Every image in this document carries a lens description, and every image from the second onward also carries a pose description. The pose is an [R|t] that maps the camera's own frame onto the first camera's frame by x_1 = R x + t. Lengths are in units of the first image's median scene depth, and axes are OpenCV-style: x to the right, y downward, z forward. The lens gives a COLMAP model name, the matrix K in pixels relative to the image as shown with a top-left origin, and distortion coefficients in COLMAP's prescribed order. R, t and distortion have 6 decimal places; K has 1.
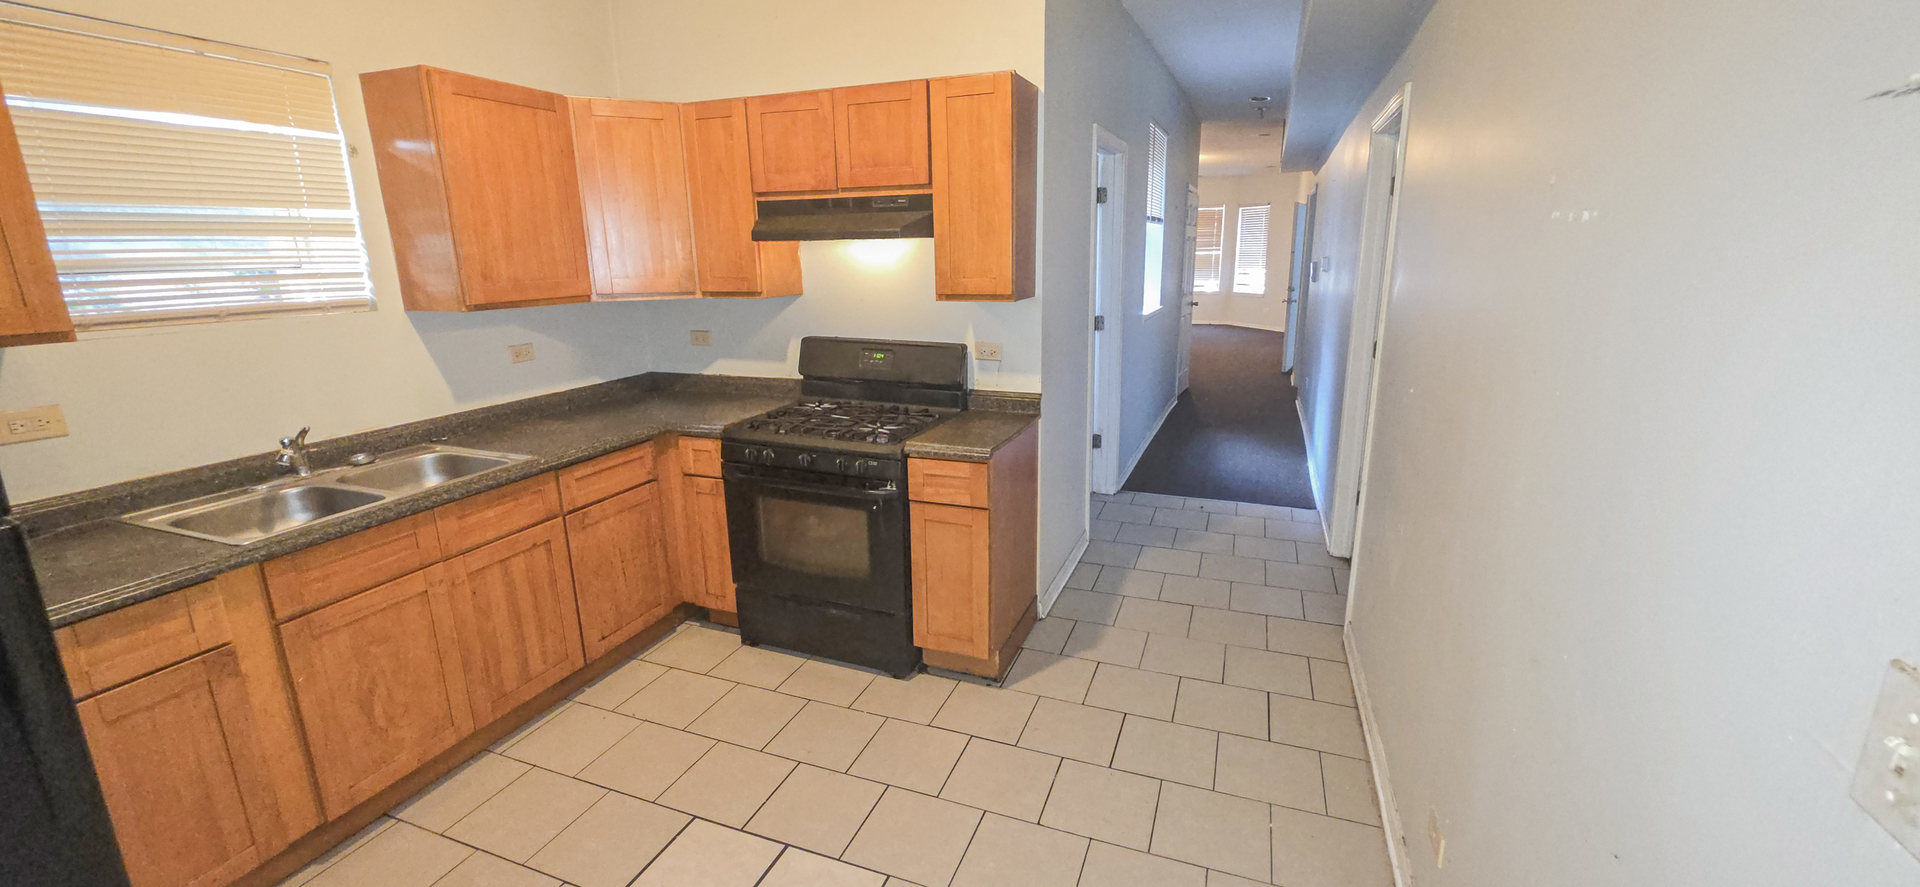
lens RADIAL K [[770.4, 0, 962.4], [0, 770.4, 437.3], [0, 0, 1]] dist [-0.001708, -0.000087]
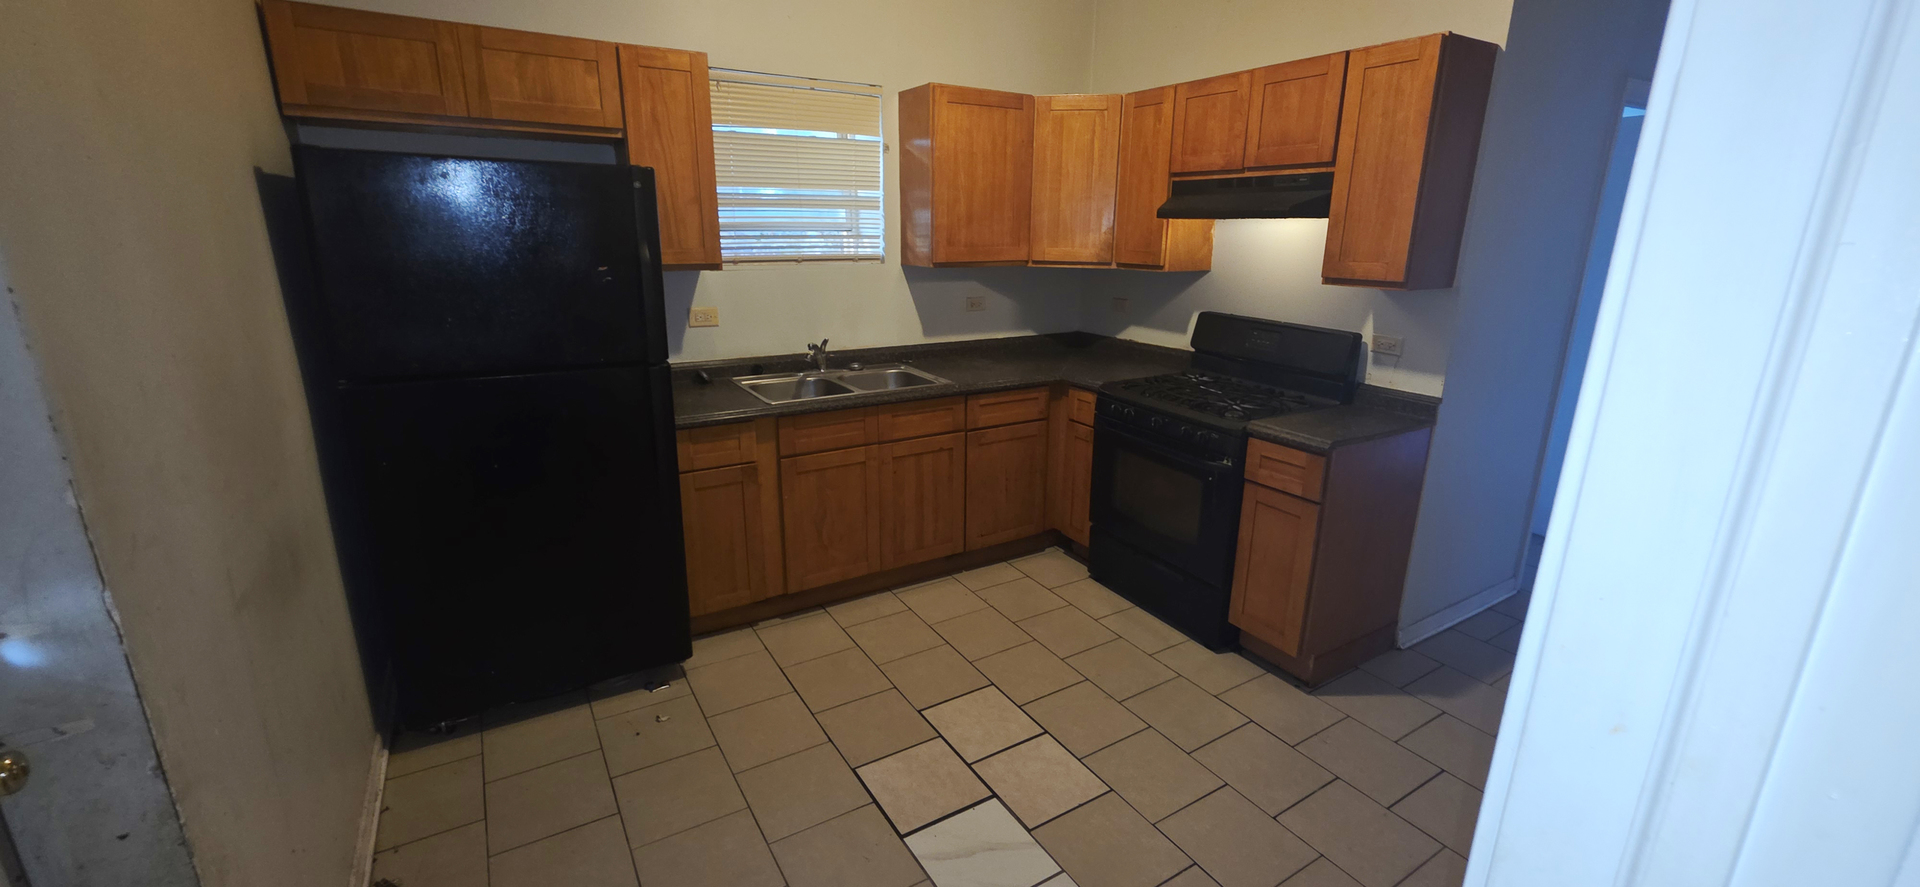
lens RADIAL K [[770.4, 0, 958.5], [0, 770.4, 438.3], [0, 0, 1]] dist [-0.001708, -0.000087]
pose [[0.791692, 0.183837, -0.582605, 0.216410], [-0.166669, 0.982469, 0.083528, 0.007766], [0.587747, 0.030974, 0.808452, -0.040121]]
